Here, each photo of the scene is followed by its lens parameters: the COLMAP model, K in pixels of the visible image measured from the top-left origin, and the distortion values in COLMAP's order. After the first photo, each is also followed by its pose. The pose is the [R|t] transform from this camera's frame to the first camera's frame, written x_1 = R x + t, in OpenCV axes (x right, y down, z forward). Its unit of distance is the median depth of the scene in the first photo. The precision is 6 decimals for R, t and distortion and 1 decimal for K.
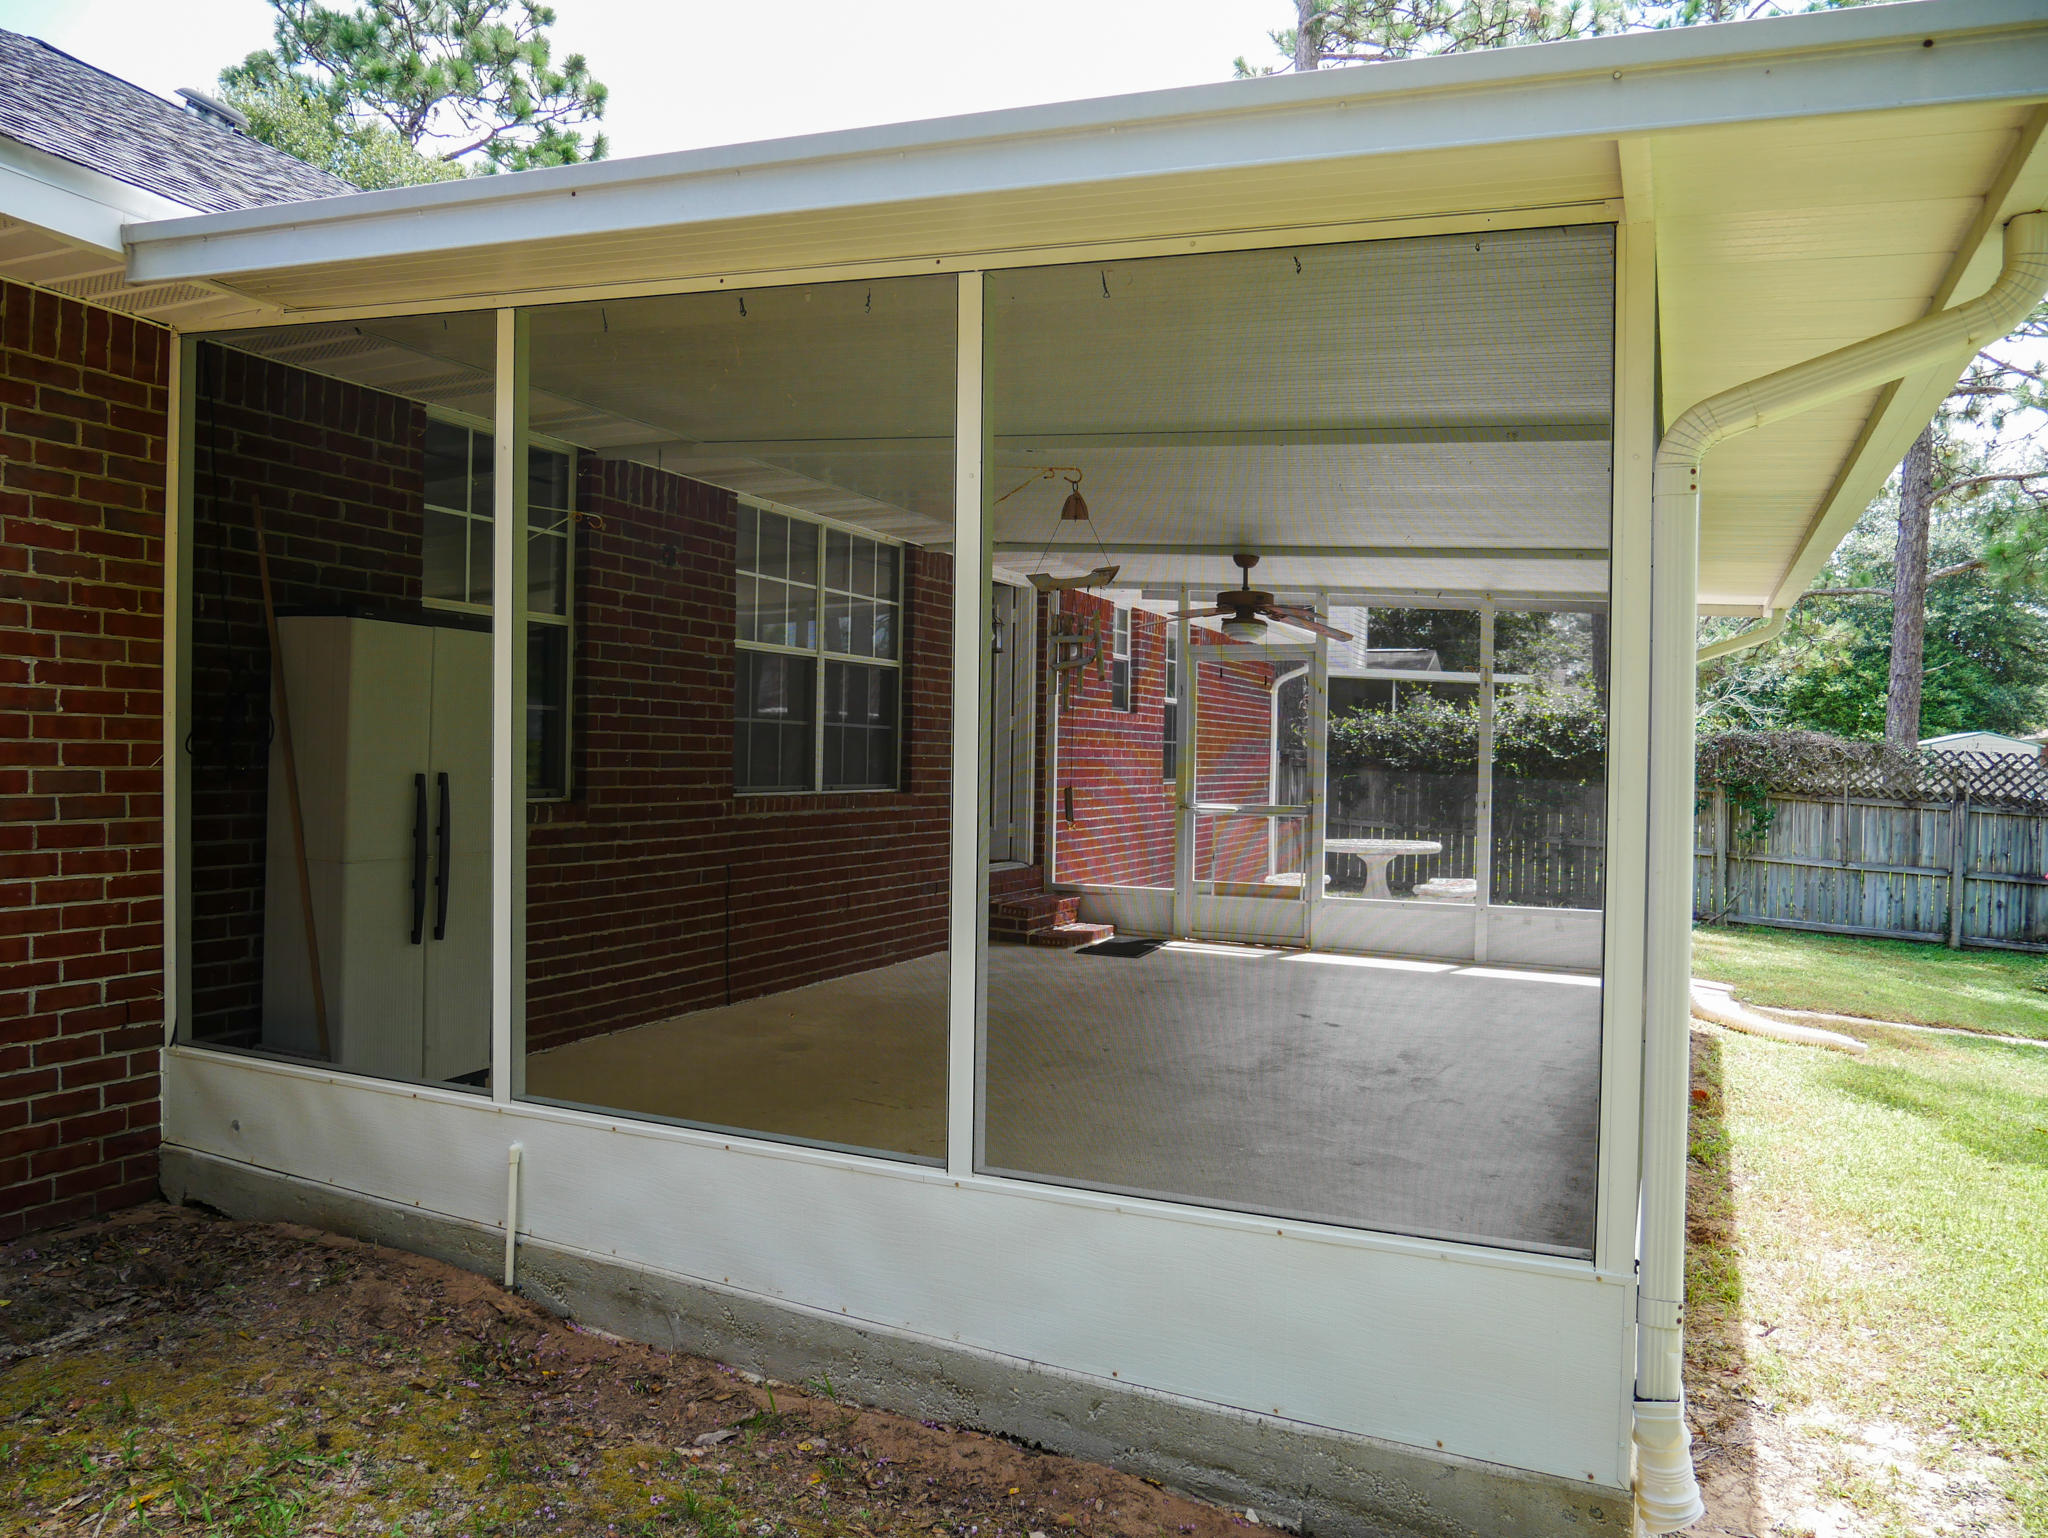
lens RADIAL K [[1450.6, 0, 1024.1], [0, 1450.6, 765.3], [0, 0, 1]] dist [-0.051816, 0.017790]
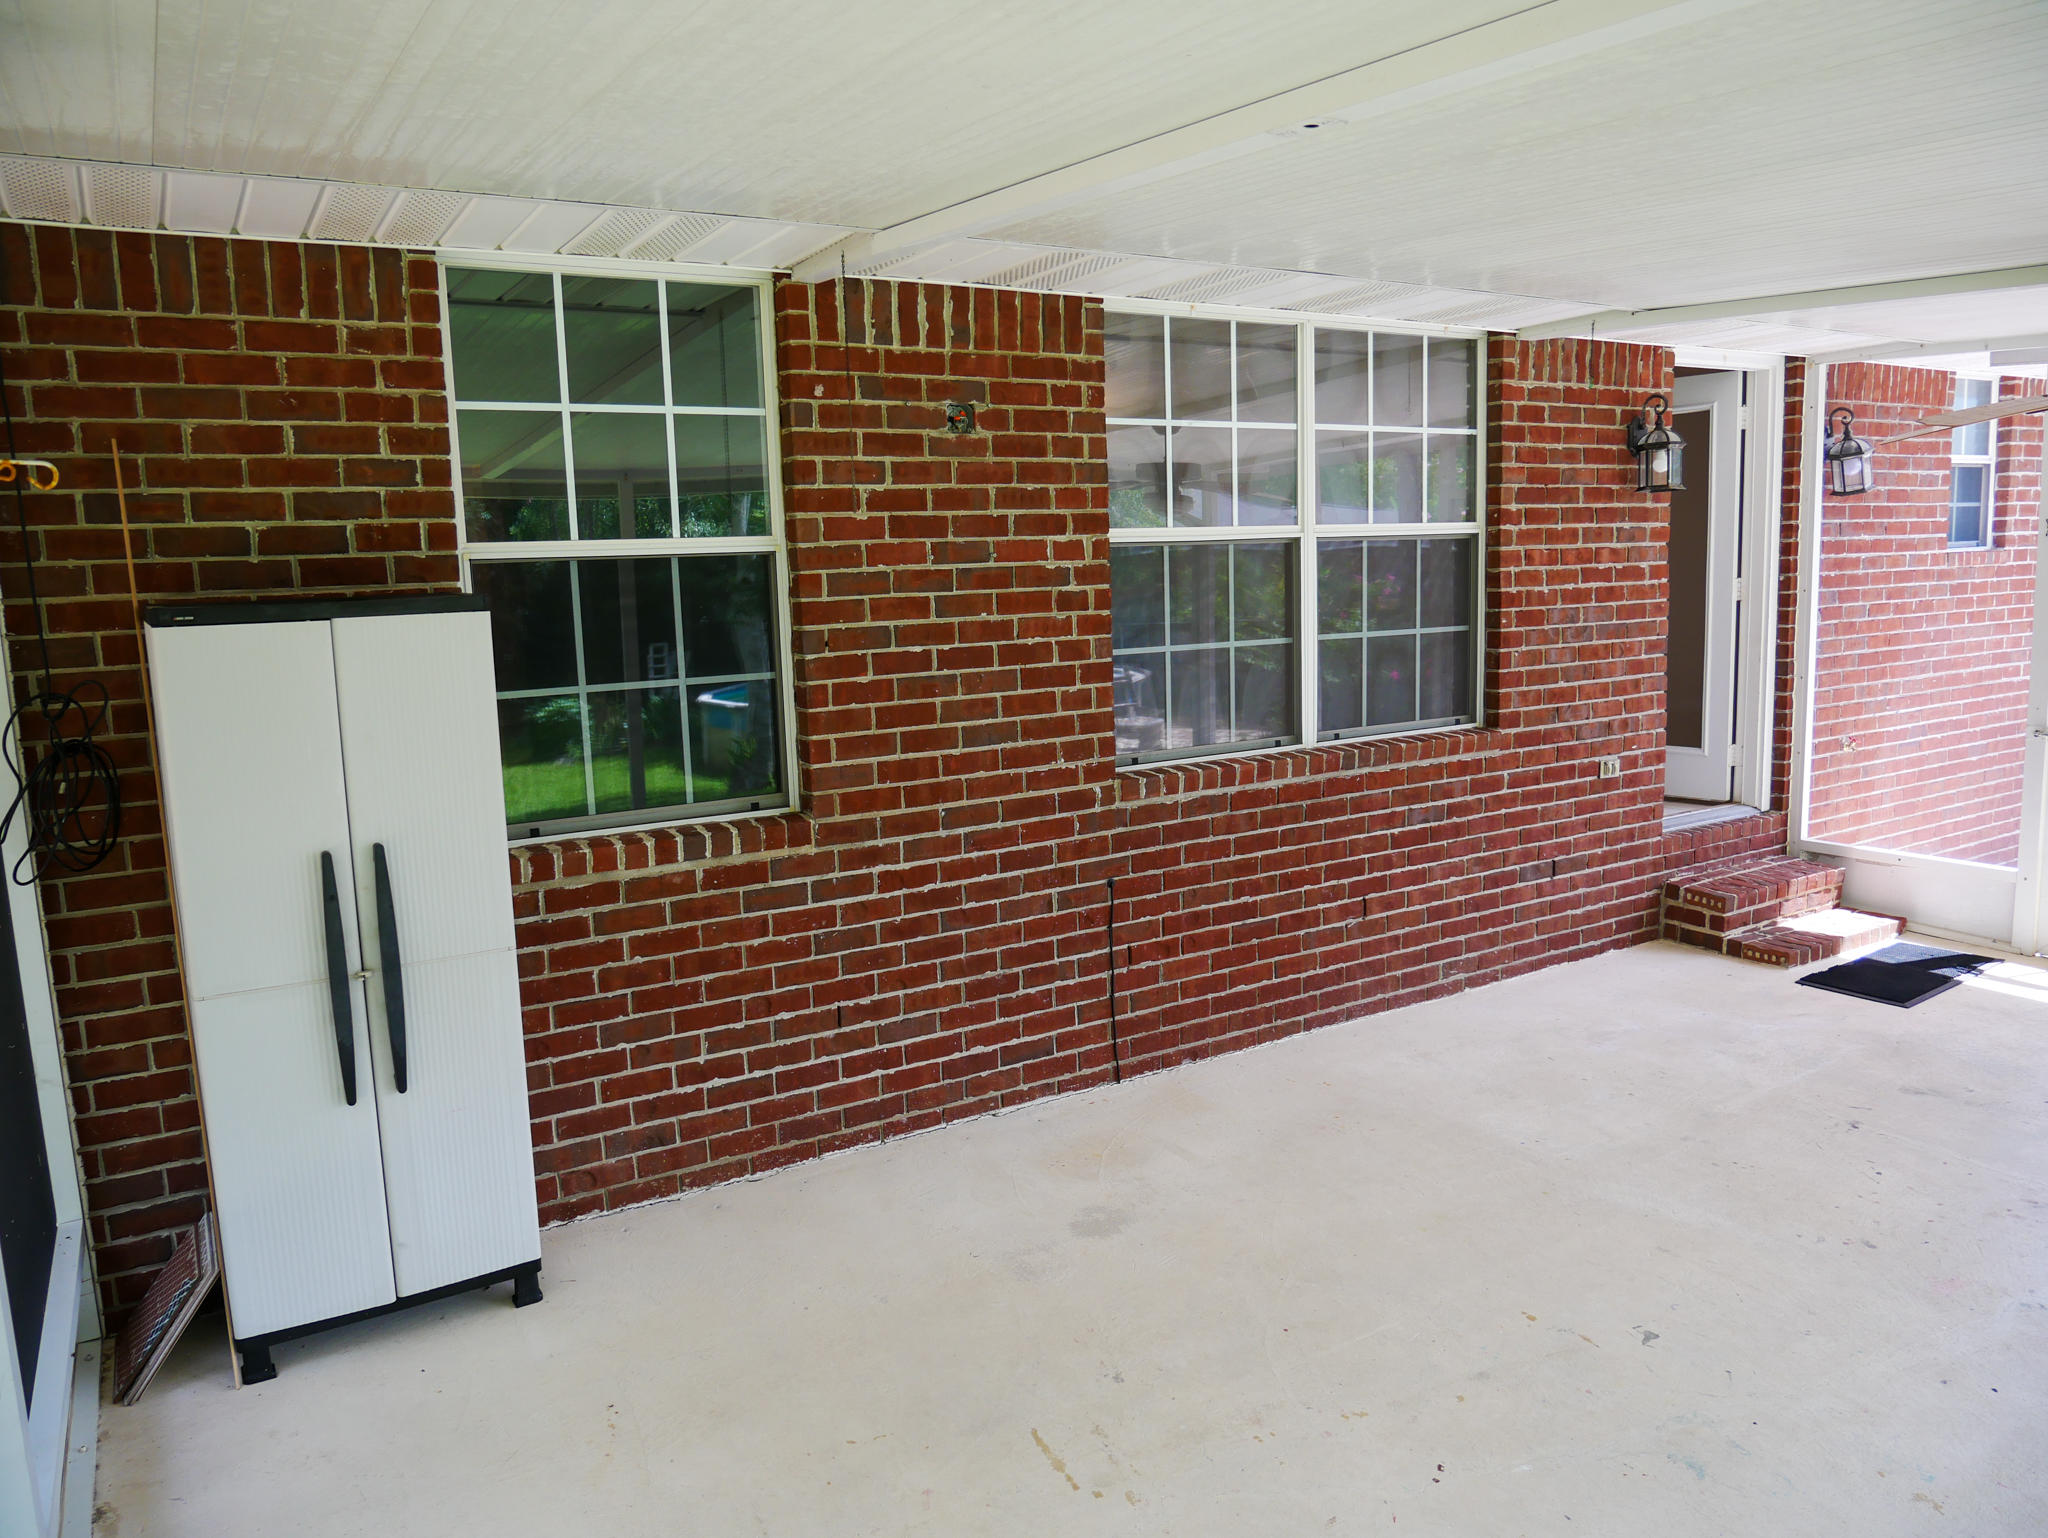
lens RADIAL K [[1450.6, 0, 1027.1], [0, 1450.6, 774.9], [0, 0, 1]] dist [-0.051816, 0.017790]
pose [[0.827006, 0.033807, -0.561175, 0.113160], [0.046060, 0.990760, 0.127566, -0.054254], [0.560302, -0.131346, 0.817808, 0.372346]]
